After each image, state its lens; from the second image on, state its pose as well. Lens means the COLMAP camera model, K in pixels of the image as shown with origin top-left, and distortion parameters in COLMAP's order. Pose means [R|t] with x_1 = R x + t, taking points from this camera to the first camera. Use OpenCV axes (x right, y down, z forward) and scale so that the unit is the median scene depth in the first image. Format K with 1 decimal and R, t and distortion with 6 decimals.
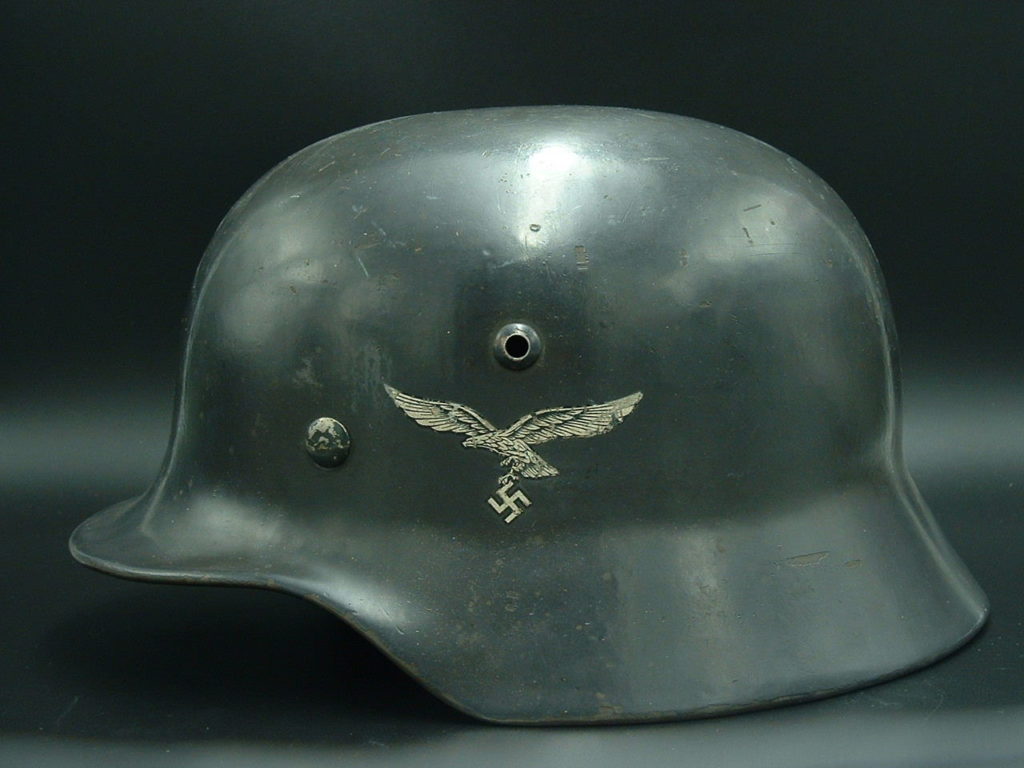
lens RADIAL K [[1737.8, 0, 508.3], [0, 1737.8, 383.1], [0, 0, 1]] dist [0.144642, 0.000000]
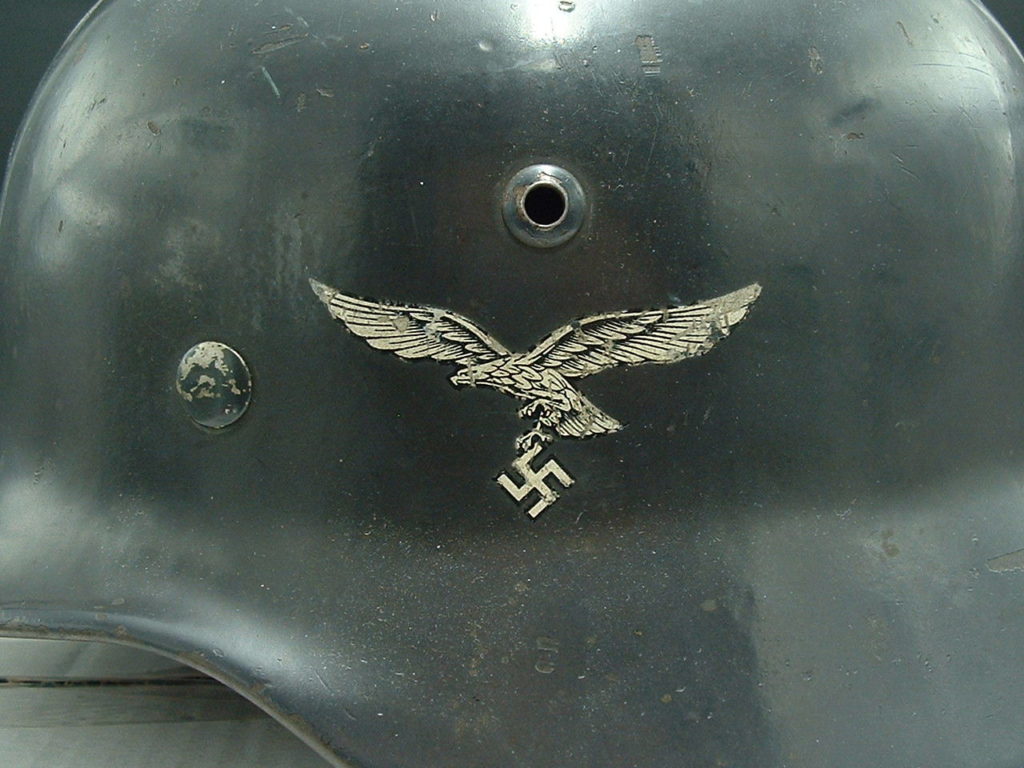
lens RADIAL K [[1364.4, 0, 510.9], [0, 1364.4, 384.5], [0, 0, 1]] dist [-0.096076, 0.000000]
pose [[0.997722, -0.022479, 0.063610, -0.035068], [0.022792, 0.999731, -0.004196, 0.038741], [-0.063498, 0.005636, 0.997966, 0.556505]]
